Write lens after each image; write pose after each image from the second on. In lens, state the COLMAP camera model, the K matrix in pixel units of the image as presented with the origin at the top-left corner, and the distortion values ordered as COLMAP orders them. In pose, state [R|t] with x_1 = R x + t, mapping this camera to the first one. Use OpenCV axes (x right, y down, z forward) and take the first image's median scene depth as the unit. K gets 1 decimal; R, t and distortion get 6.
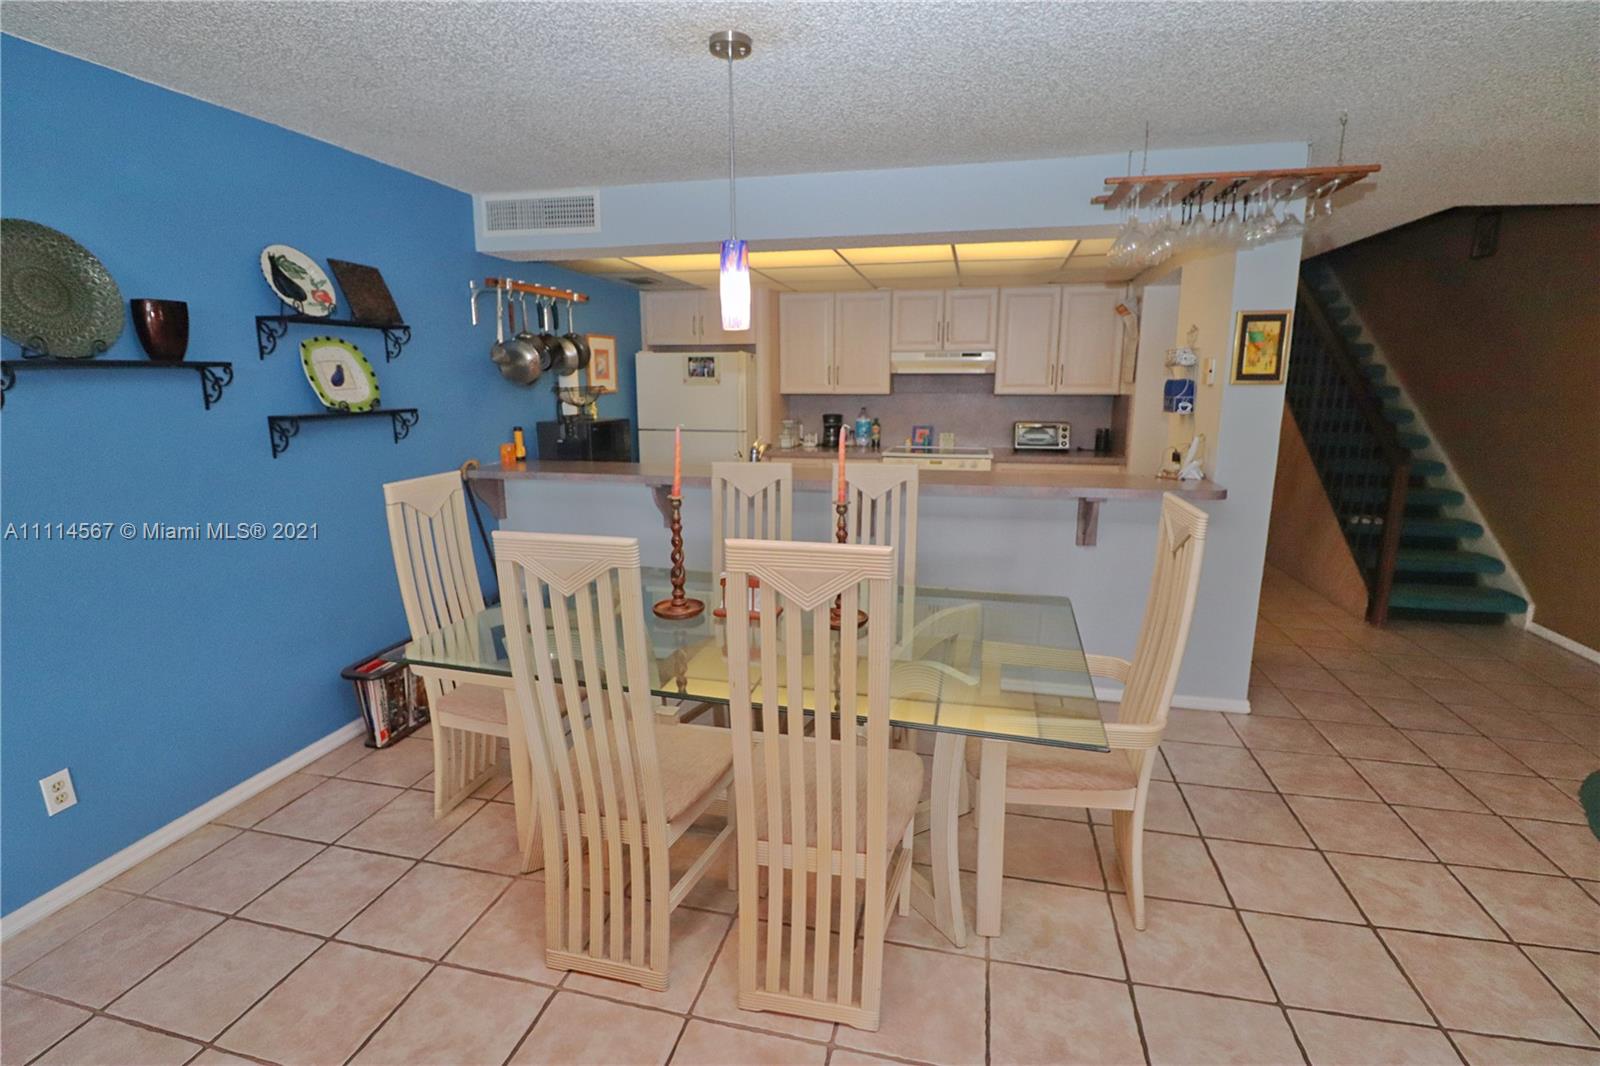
lens RADIAL K [[740.7, 0, 802.2], [0, 740.7, 523.9], [0, 0, 1]] dist [-0.002024, -0.011457]
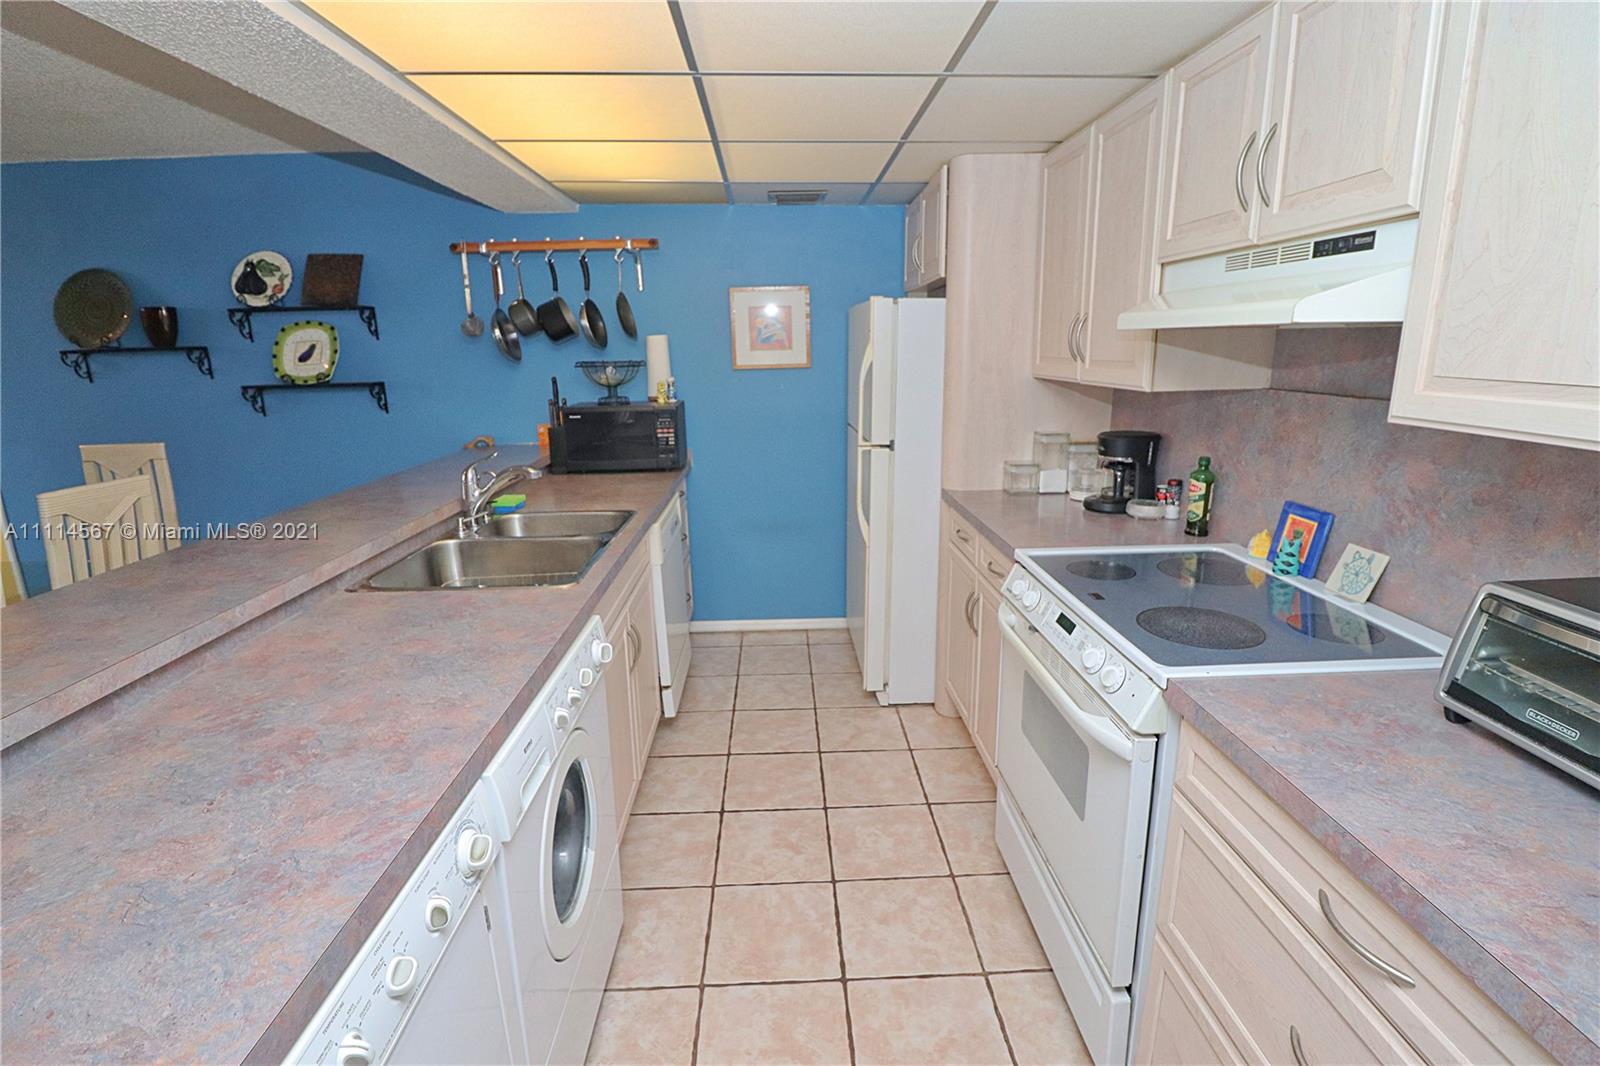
lens RADIAL K [[740.7, 0, 802.2], [0, 740.7, 523.9], [0, 0, 1]] dist [-0.002024, -0.011457]
pose [[0.267213, 0.223817, -0.937285, 0.555301], [-0.171240, 0.968202, 0.182381, -0.206271], [0.948301, 0.111766, 0.297043, 1.026616]]
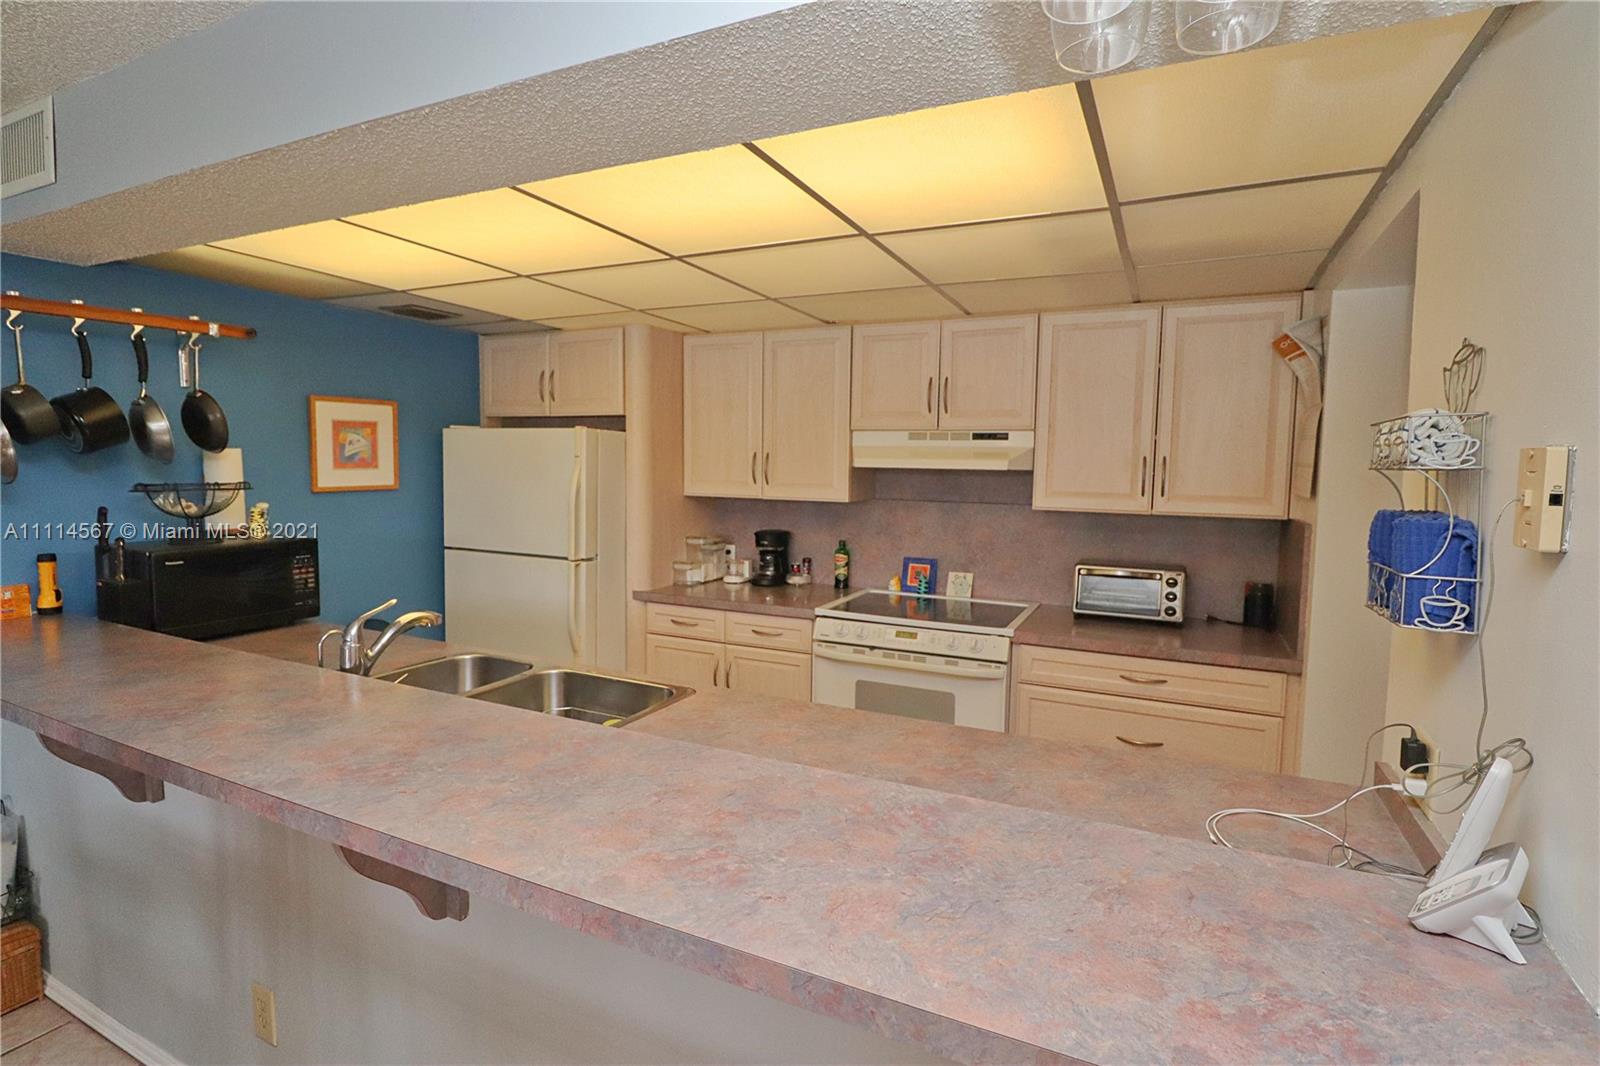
lens RADIAL K [[783.4, 0, 801.1], [0, 783.4, 524.6], [0, 0, 1]] dist [0.000170, -0.012871]
pose [[0.976418, 0.034724, -0.213078, 0.287437], [-0.058961, 0.992350, -0.108467, -0.123361], [0.207681, 0.118472, 0.970996, 0.553220]]
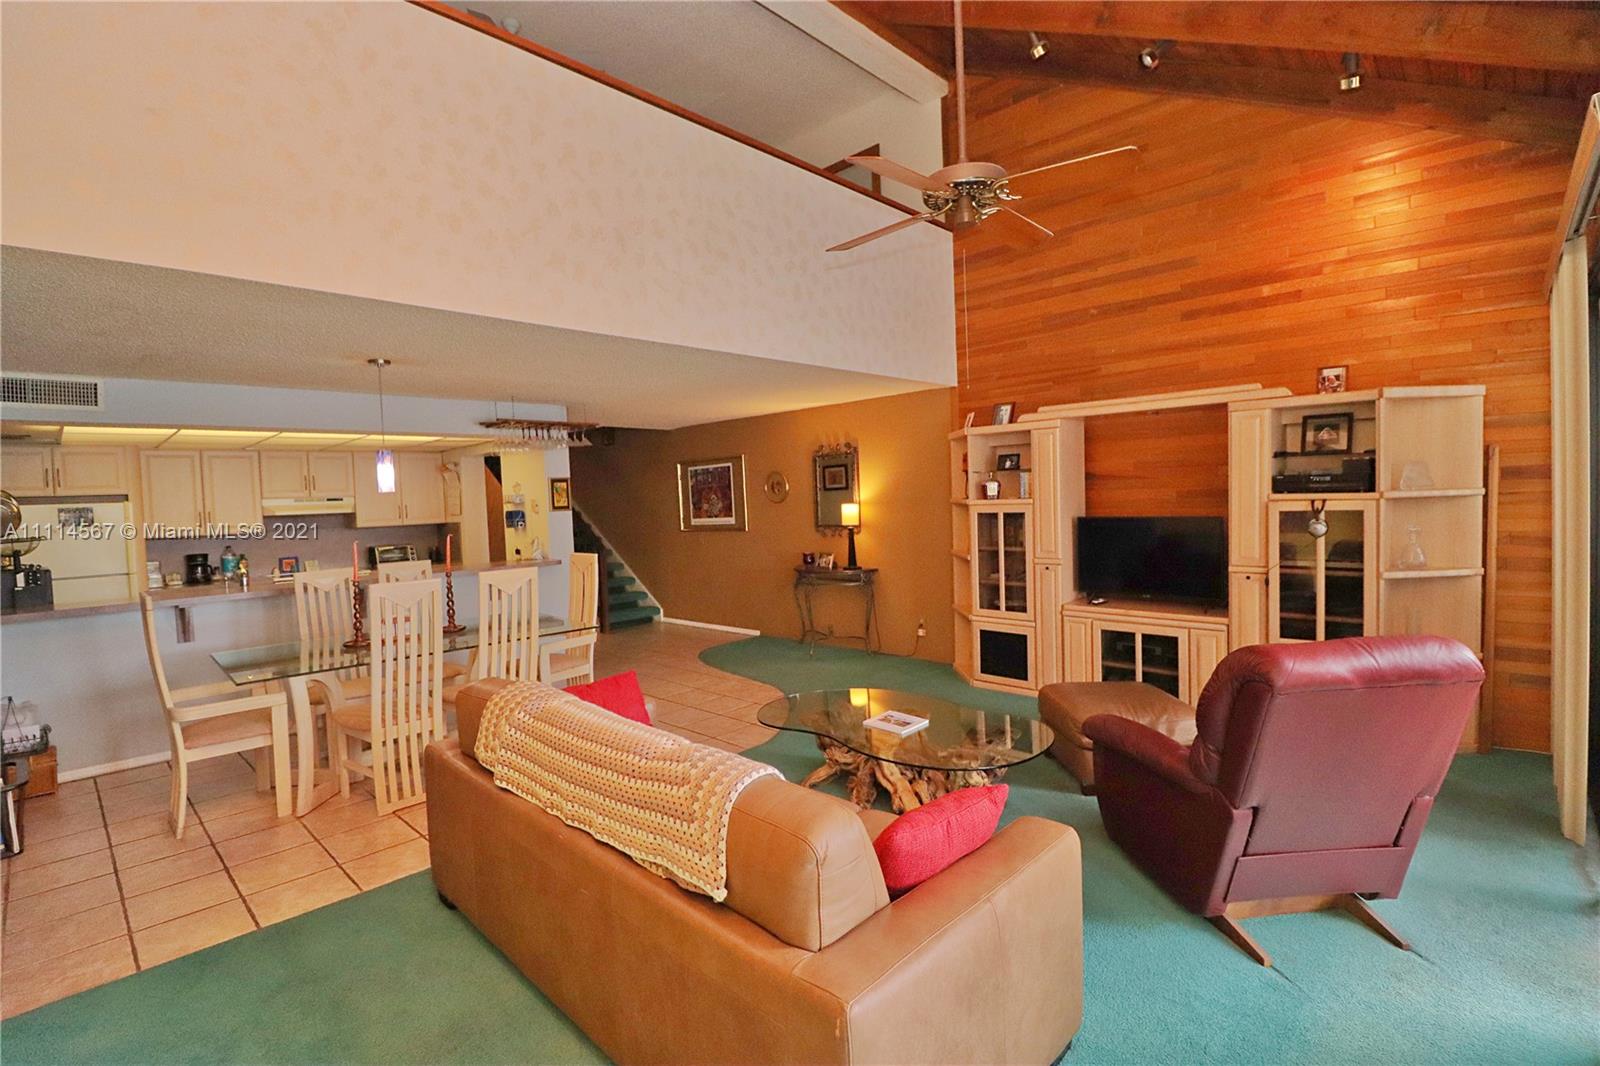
lens RADIAL K [[740.7, 0, 802.2], [0, 740.7, 523.9], [0, 0, 1]] dist [-0.002024, -0.011457]
pose [[0.505491, -0.051138, 0.861315, -0.651279], [0.204429, 0.976918, -0.061975, 0.091326], [-0.838265, 0.207405, 0.504277, -0.487207]]
